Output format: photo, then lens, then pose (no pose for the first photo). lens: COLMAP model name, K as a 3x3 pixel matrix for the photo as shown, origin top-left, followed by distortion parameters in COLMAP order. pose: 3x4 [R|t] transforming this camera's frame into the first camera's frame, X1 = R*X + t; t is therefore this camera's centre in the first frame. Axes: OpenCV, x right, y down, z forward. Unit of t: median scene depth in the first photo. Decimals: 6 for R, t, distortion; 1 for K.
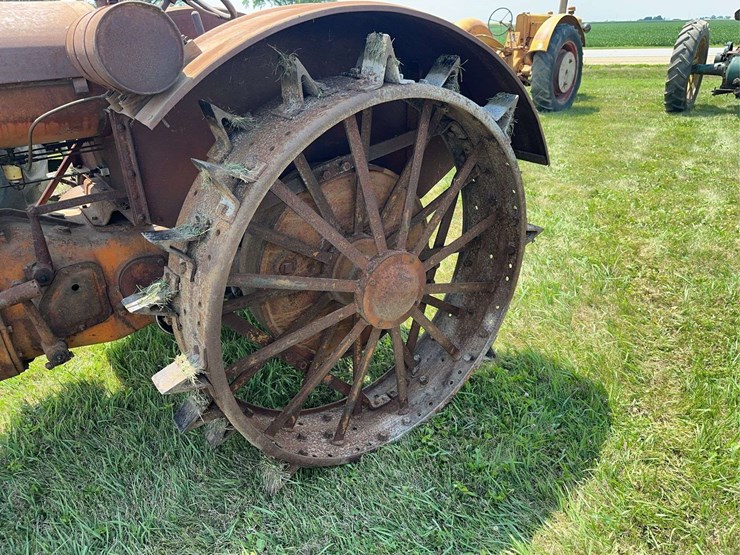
lens RADIAL K [[528.7, 0, 370.4], [0, 528.7, 287.7], [0, 0, 1]] dist [0.035956, -0.054012]
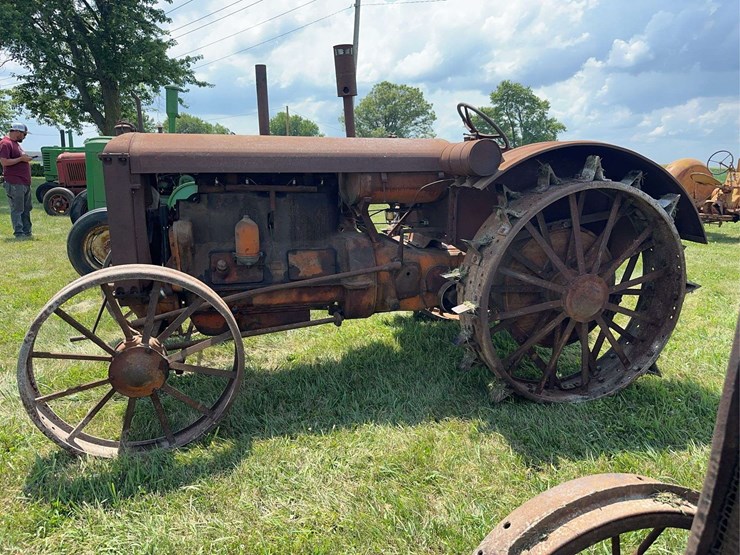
lens RADIAL K [[528.7, 0, 375.8], [0, 528.7, 279.0], [0, 0, 1]] dist [0.035956, -0.054012]
pose [[0.927040, 0.118050, -0.355895, 0.017414], [-0.199163, 0.959212, -0.200613, 0.420763], [0.317697, 0.256857, 0.912739, -0.767343]]
